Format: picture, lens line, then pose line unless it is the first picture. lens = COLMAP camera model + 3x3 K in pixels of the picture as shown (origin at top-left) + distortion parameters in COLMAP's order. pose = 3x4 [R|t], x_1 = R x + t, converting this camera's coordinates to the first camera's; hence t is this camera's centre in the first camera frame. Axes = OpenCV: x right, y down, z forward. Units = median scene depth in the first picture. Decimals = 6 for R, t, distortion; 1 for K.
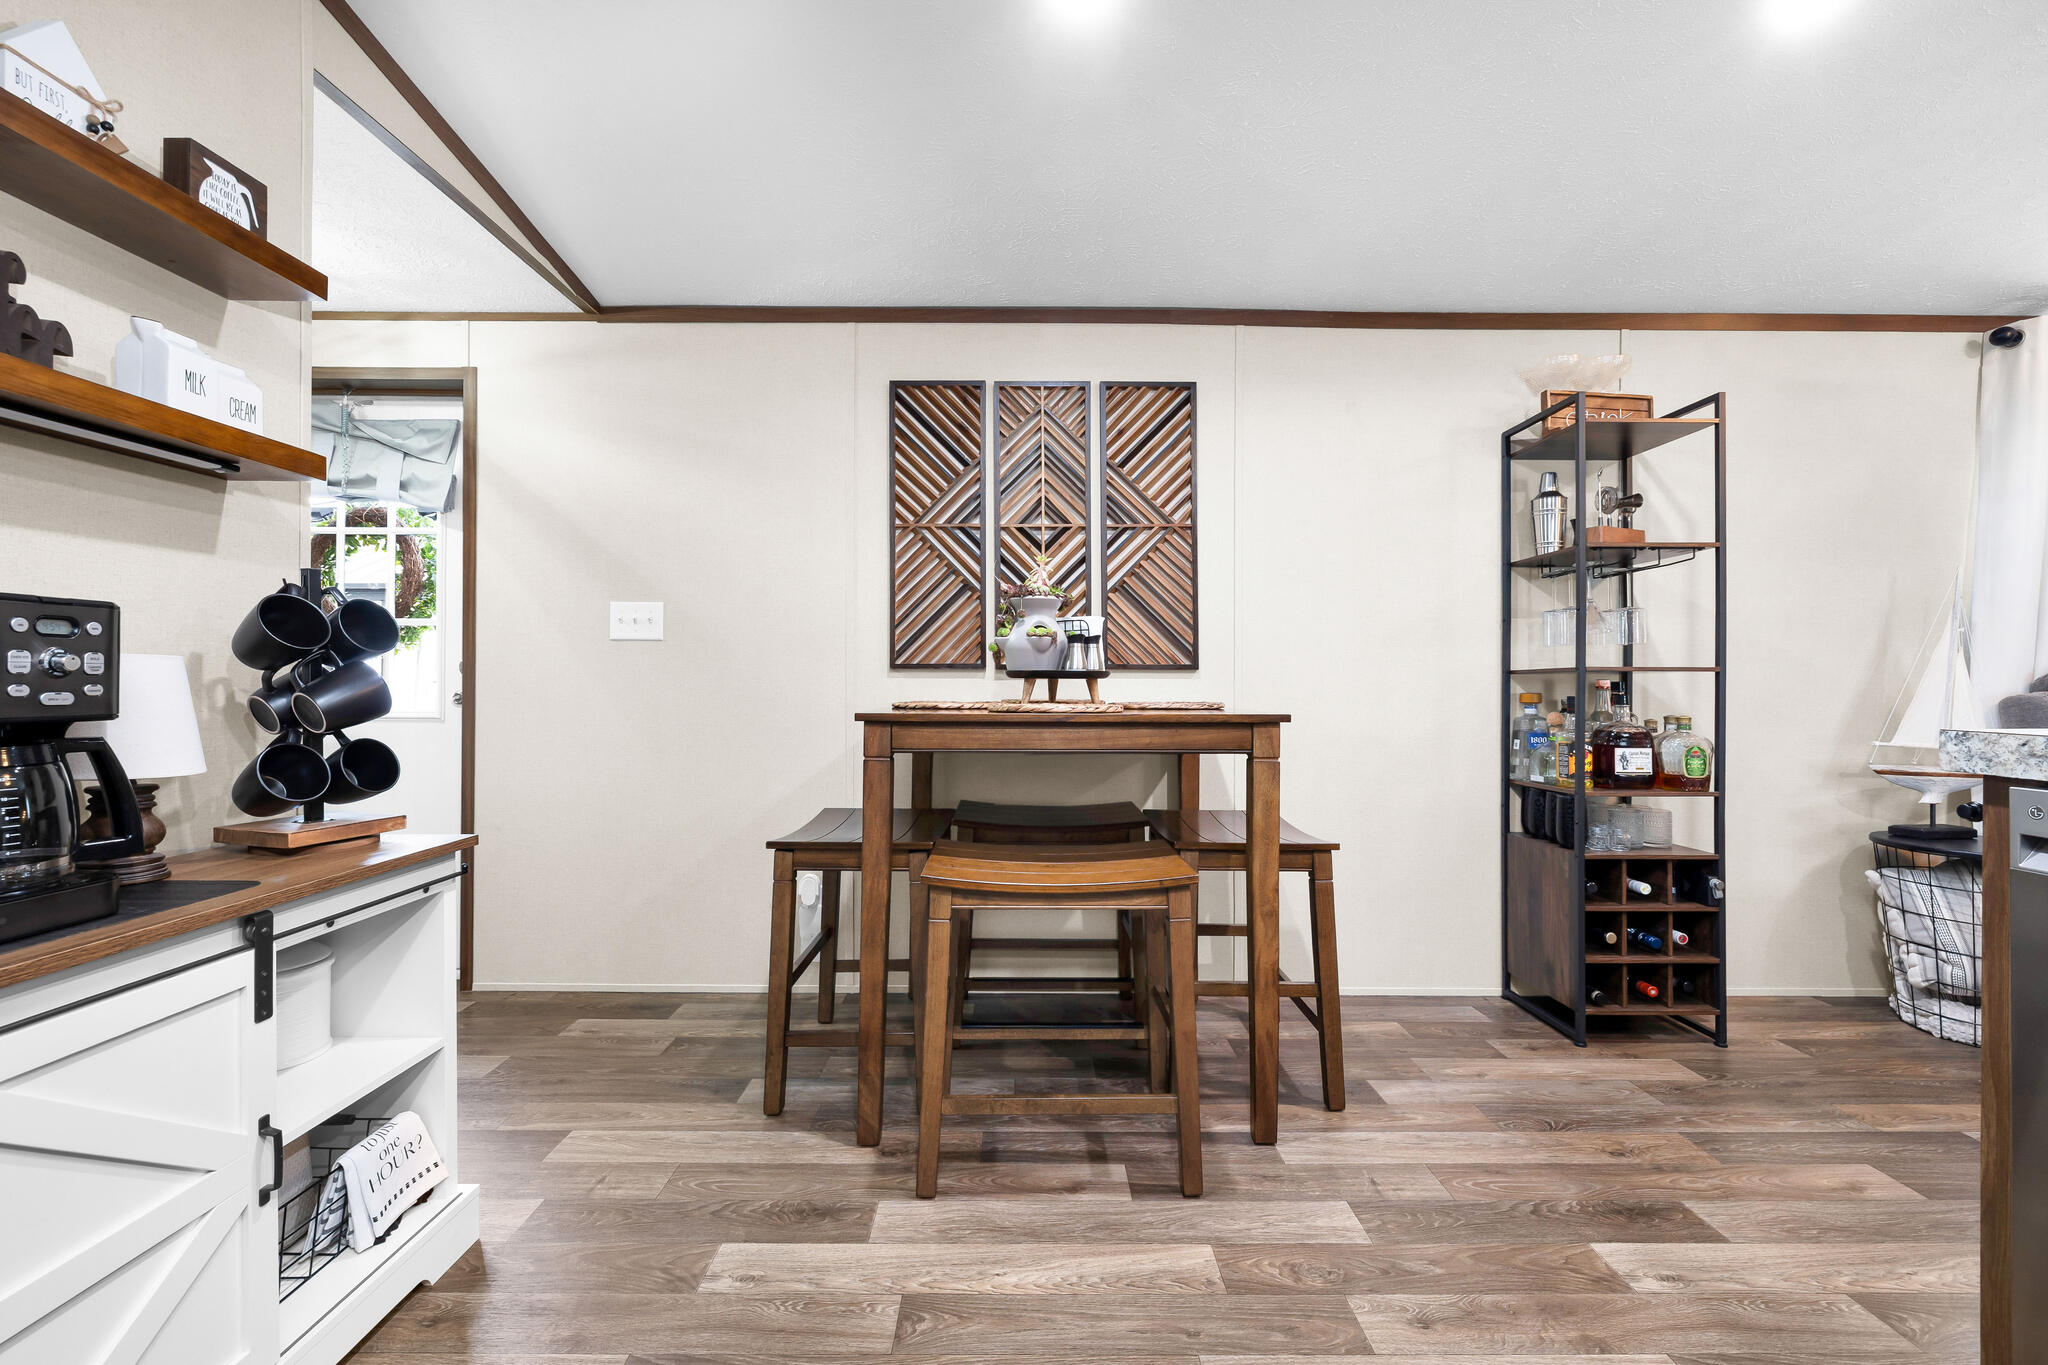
lens RADIAL K [[851.4, 0, 1024.0], [0, 851.4, 682.5], [0, 0, 1]] dist [-0.002858, -0.000190]
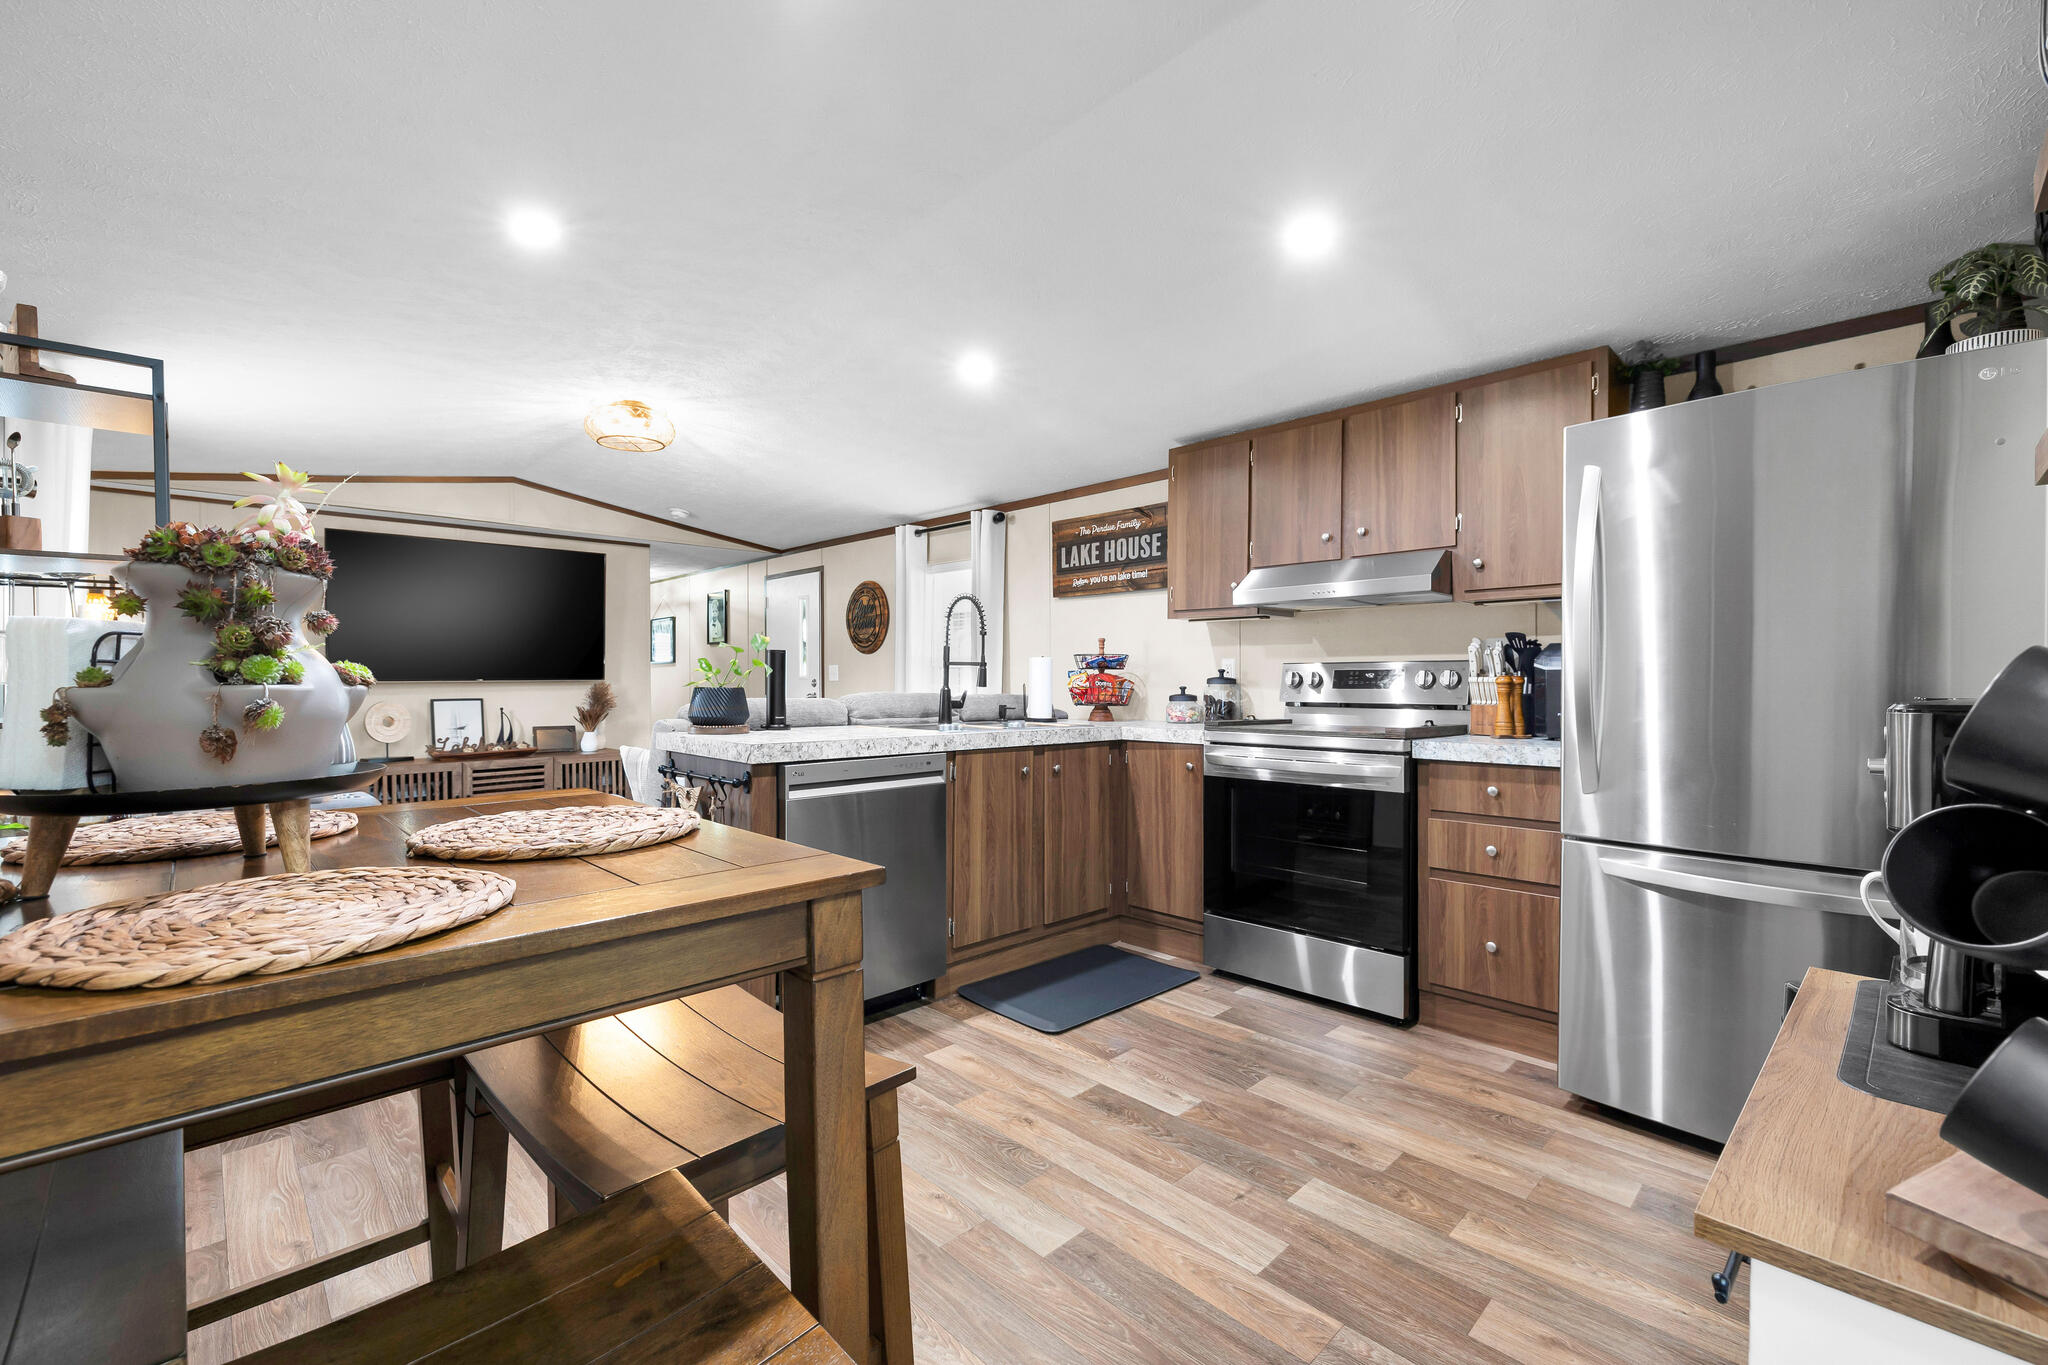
lens RADIAL K [[851.4, 0, 1024.0], [0, 851.4, 682.5], [0, 0, 1]] dist [-0.002858, -0.000190]
pose [[-0.680821, -0.003681, 0.732441, -0.240614], [0.010926, 0.999825, 0.015181, -0.119824], [-0.732369, 0.018338, -0.680661, 2.273578]]
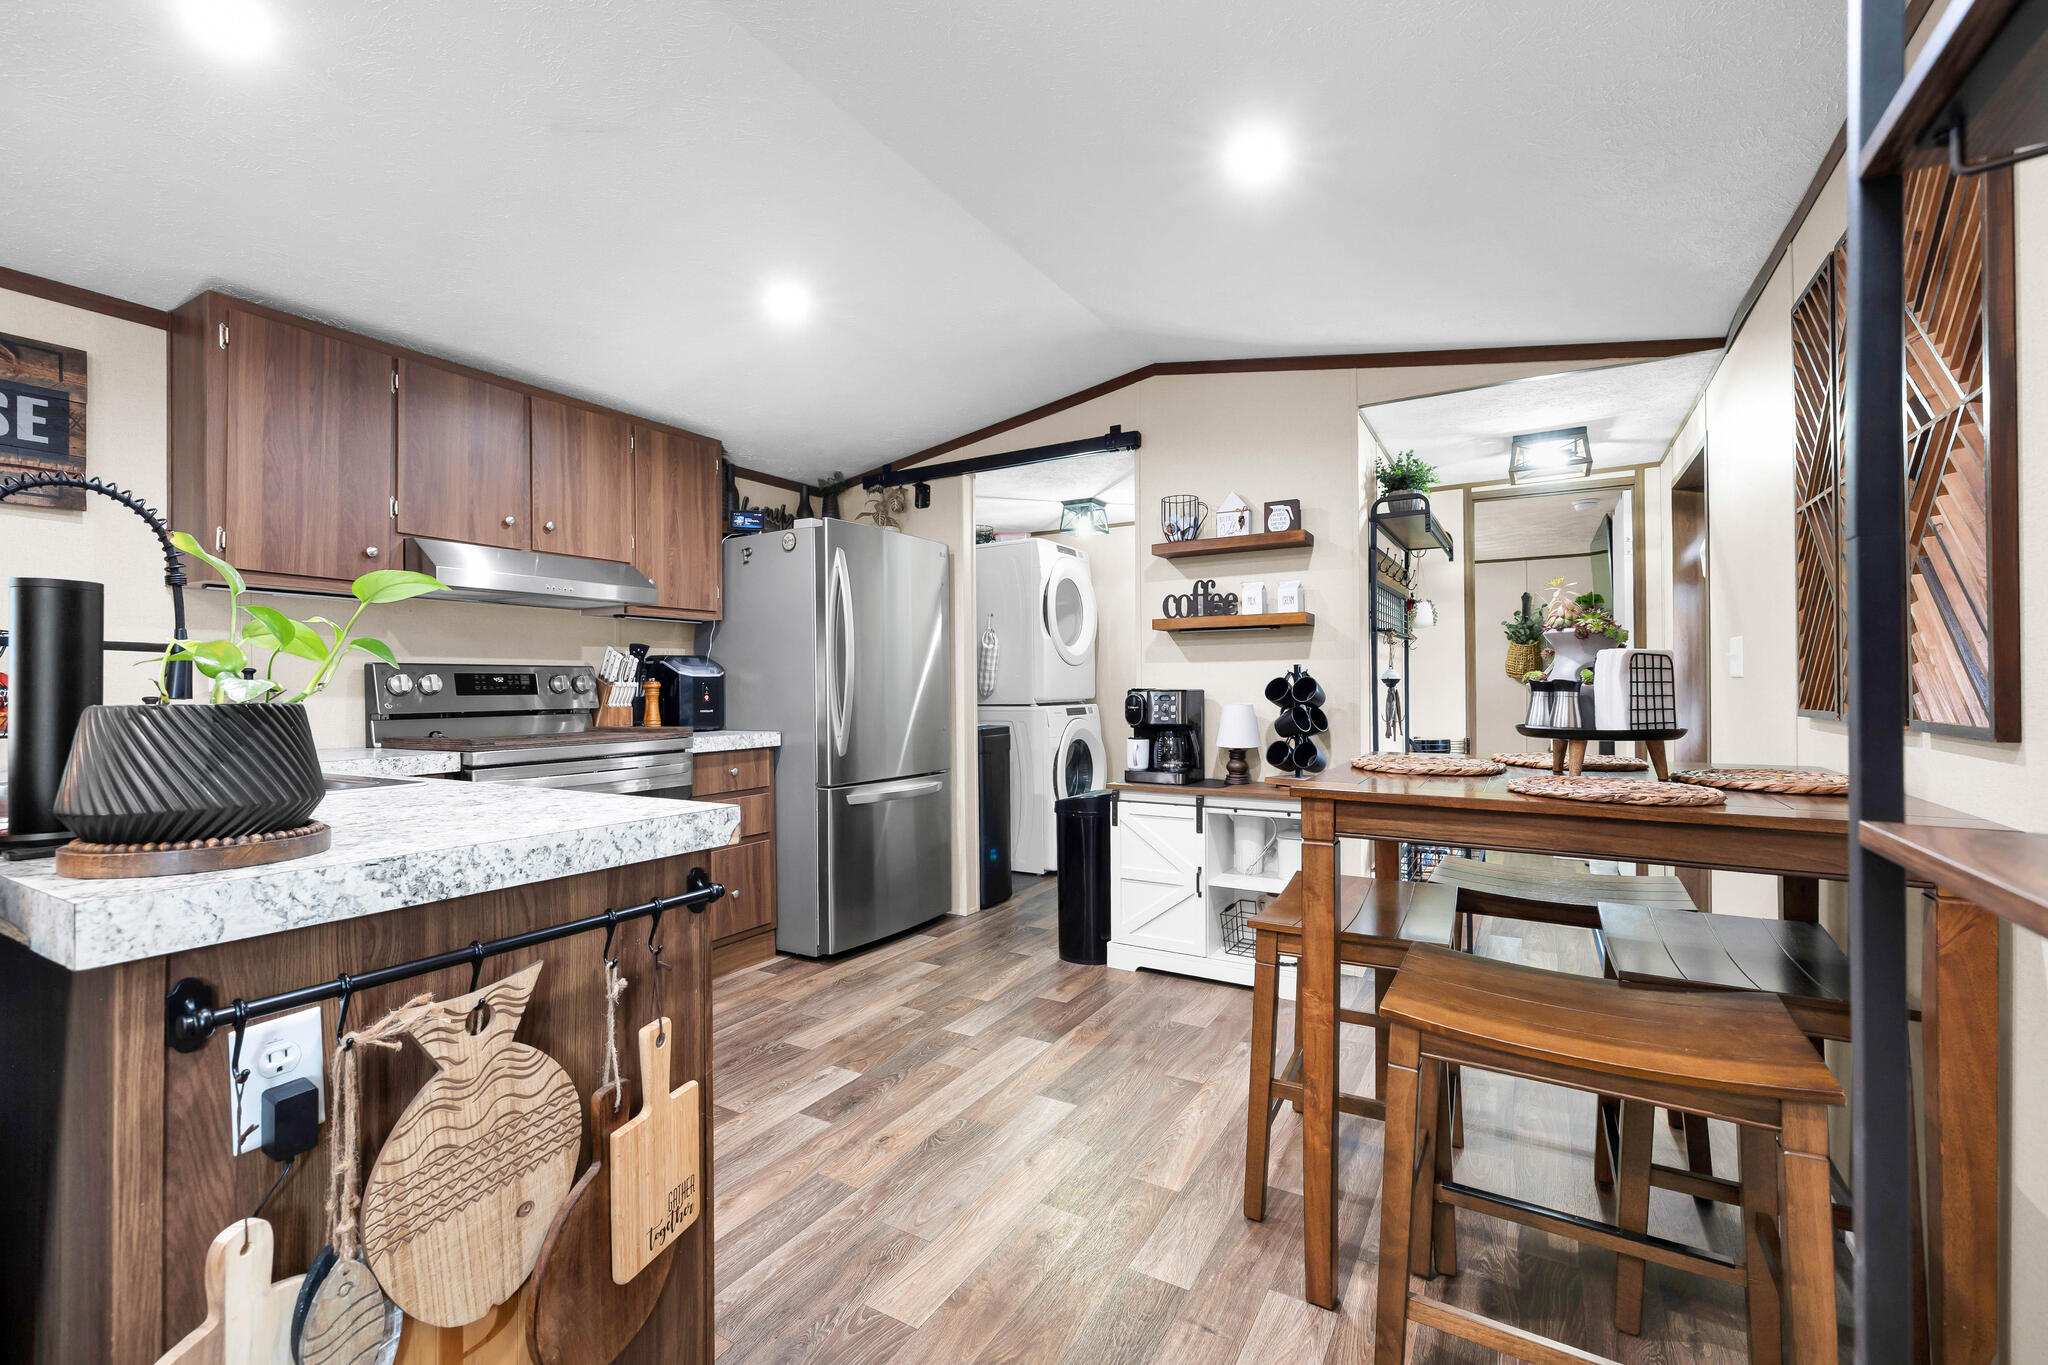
lens RADIAL K [[900.7, 0, 1024.0], [0, 900.7, 682.5], [0, 0, 1]] dist [0.000465, -0.000057]
pose [[-0.516470, -0.003518, -0.856298, 2.082169], [-0.011569, 0.999929, 0.002870, -0.108235], [0.856227, 0.011389, -0.516474, 2.247811]]
